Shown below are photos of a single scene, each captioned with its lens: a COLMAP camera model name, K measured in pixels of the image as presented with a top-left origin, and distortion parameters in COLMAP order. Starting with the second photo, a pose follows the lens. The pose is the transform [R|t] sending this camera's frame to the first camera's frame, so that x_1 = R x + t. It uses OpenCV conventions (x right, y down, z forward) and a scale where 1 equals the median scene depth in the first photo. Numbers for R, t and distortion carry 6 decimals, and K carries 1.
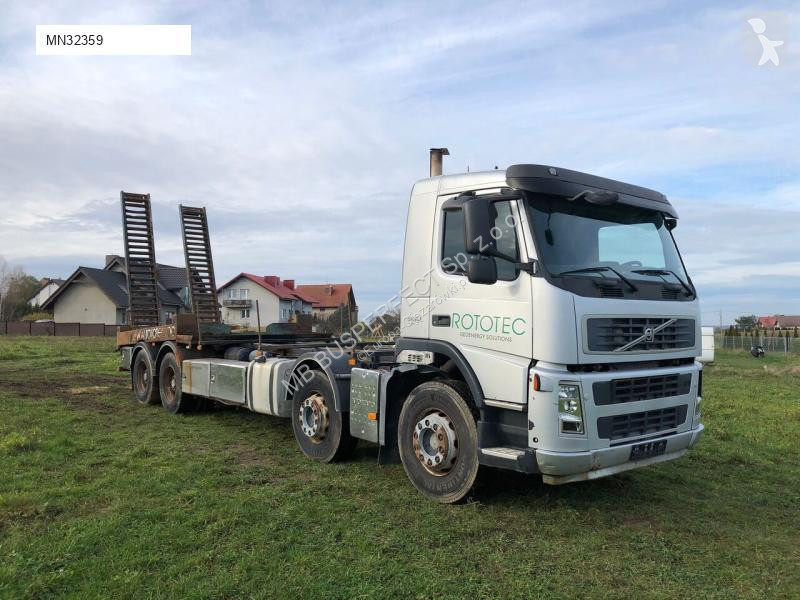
lens RADIAL K [[644.6, 0, 398.1], [0, 644.6, 290.7], [0, 0, 1]] dist [0.016204, 0.013204]
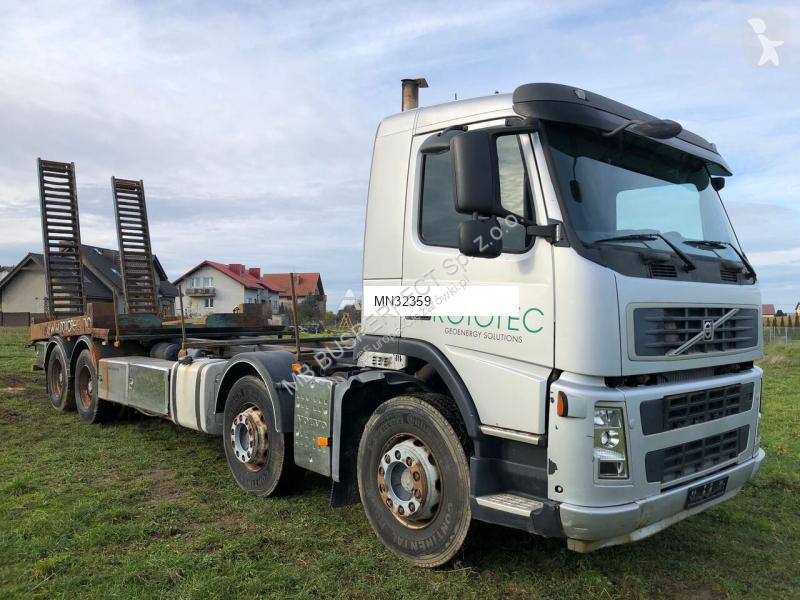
lens RADIAL K [[652.9, 0, 400.0], [0, 652.9, 300.0], [0, 0, 1]] dist [0.010772, -0.001756]
pose [[0.998843, 0.000812, 0.048078, 0.012422], [-0.002288, 0.999528, 0.030638, 0.011432], [-0.048031, -0.030712, 0.998374, 0.269887]]
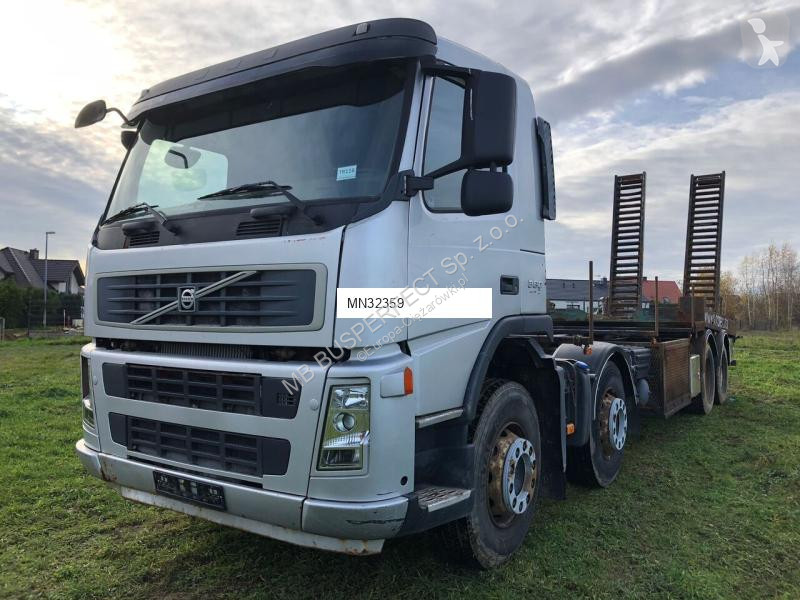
lens RADIAL K [[644.6, 0, 398.1], [0, 644.6, 290.7], [0, 0, 1]] dist [0.016204, 0.013204]
pose [[0.295951, -0.037454, -0.954469, 0.934717], [0.038907, 0.998874, -0.027133, 0.076339], [0.954410, -0.029106, 0.297075, 0.919450]]
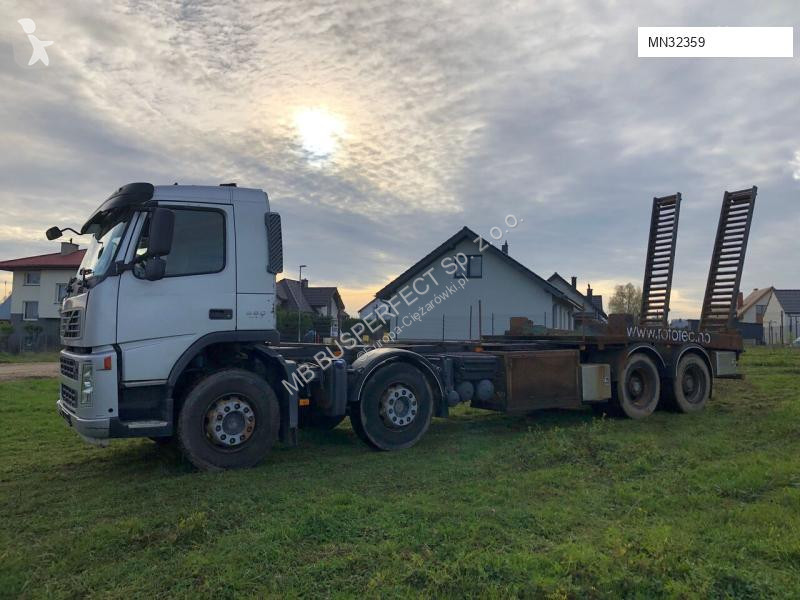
lens RADIAL K [[655.3, 0, 400.0], [0, 655.3, 300.0], [0, 0, 1]] dist [0.012646, 0.002291]
pose [[-0.088429, -0.057897, -0.994398, 1.450196], [0.048330, 0.996884, -0.062339, 0.118200], [0.994909, -0.053571, -0.085355, 1.595096]]
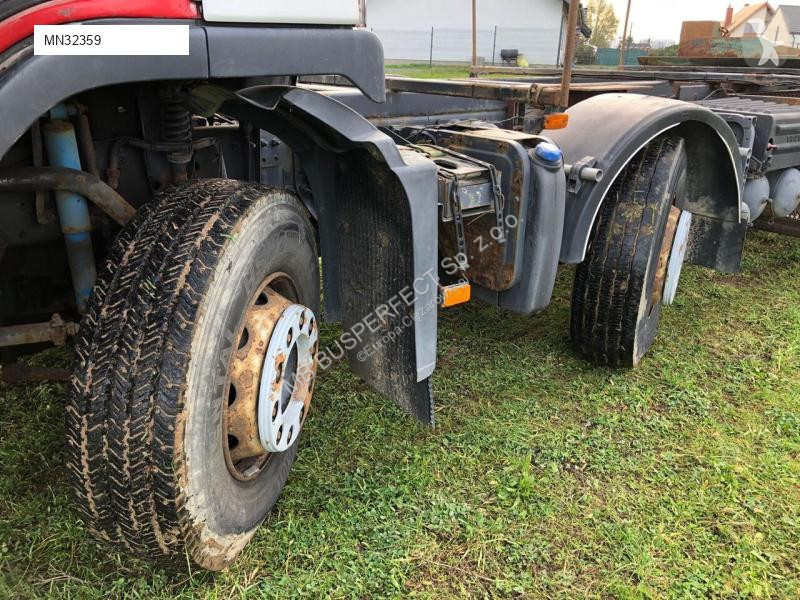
lens RADIAL K [[652.9, 0, 400.0], [0, 652.9, 300.0], [0, 0, 1]] dist [0.010772, -0.001756]
pose [[0.659670, 0.232063, -0.714831, 0.618005], [-0.047105, 0.962031, 0.268843, 0.119290], [0.750078, -0.143675, 0.645554, 1.054054]]
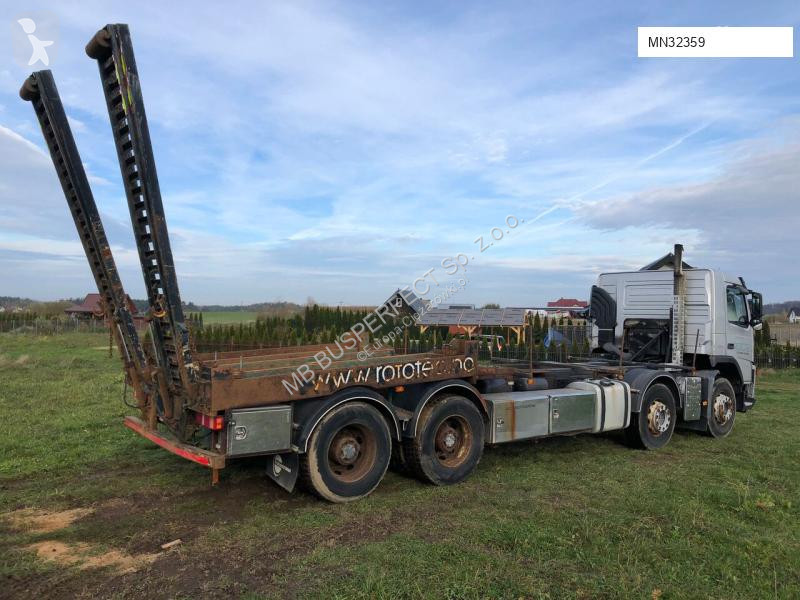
lens RADIAL K [[652.9, 0, 400.0], [0, 652.9, 300.0], [0, 0, 1]] dist [0.010772, -0.001756]
pose [[0.028053, 0.023342, 0.999334, -1.858961], [-0.074791, 0.996974, -0.021188, 0.021120], [-0.996805, -0.074146, 0.029714, 1.842428]]
